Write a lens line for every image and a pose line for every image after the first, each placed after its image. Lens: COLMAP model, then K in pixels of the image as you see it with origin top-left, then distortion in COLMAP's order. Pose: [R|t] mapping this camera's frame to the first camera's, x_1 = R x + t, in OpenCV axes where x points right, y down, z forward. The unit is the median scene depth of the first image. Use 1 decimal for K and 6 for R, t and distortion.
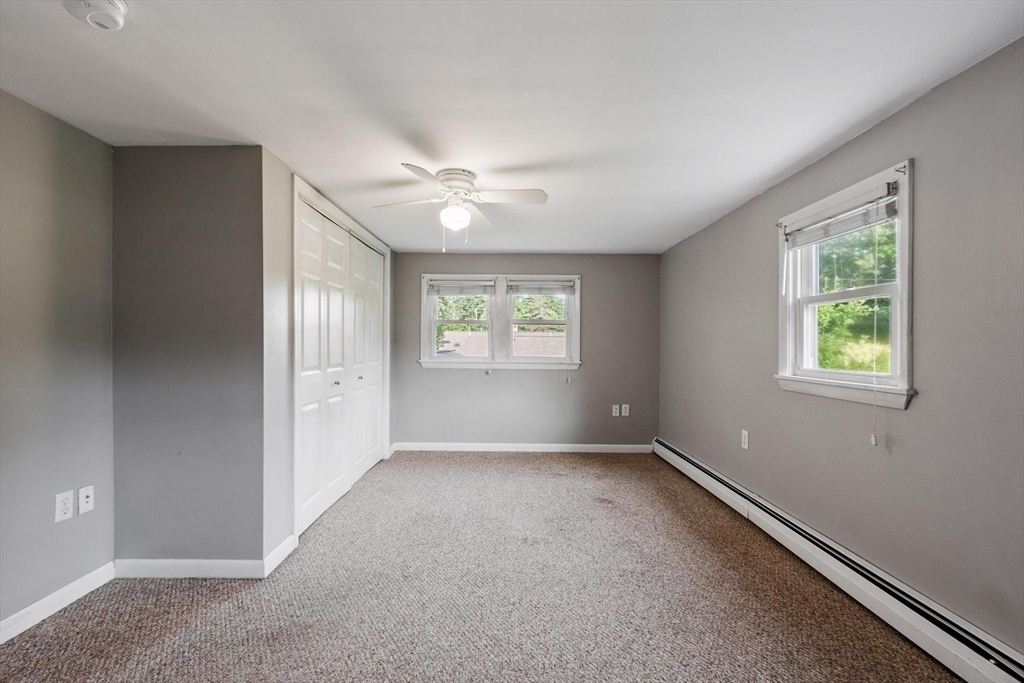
lens RADIAL K [[451.9, 0, 503.3], [0, 451.9, 346.2], [0, 0, 1]] dist [-0.001481, -0.000042]
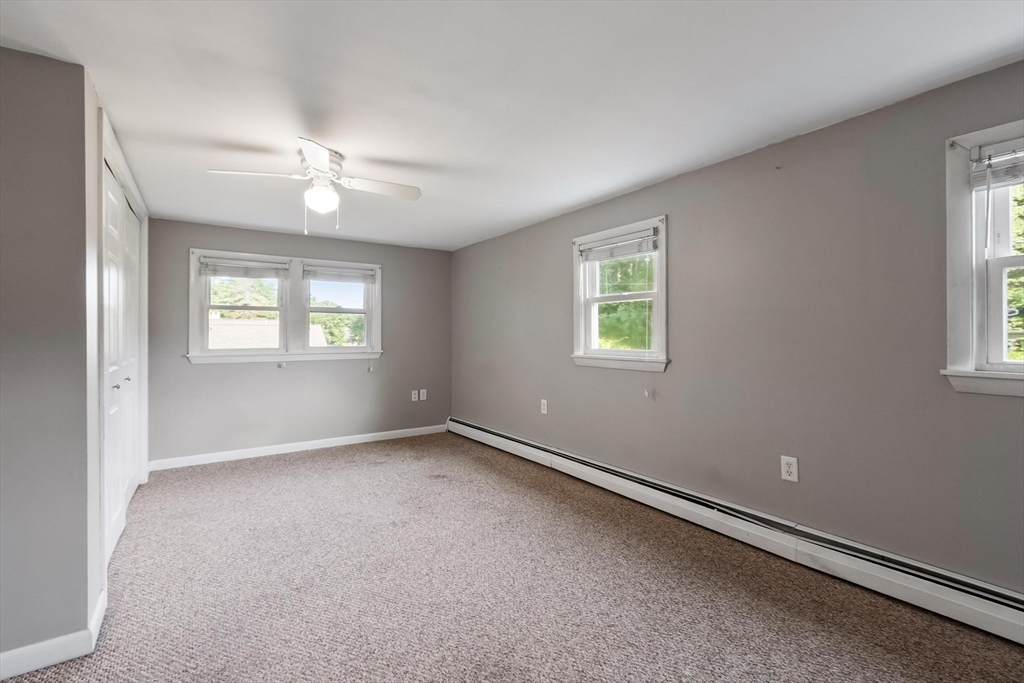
lens RADIAL K [[457.7, 0, 510.7], [0, 457.7, 334.4], [0, 0, 1]] dist [-0.002424, -0.000255]
pose [[0.818194, -0.009766, 0.574860, -0.298063], [0.010697, 0.999941, 0.001762, -0.000453], [-0.574843, 0.004708, 0.818250, -0.004572]]
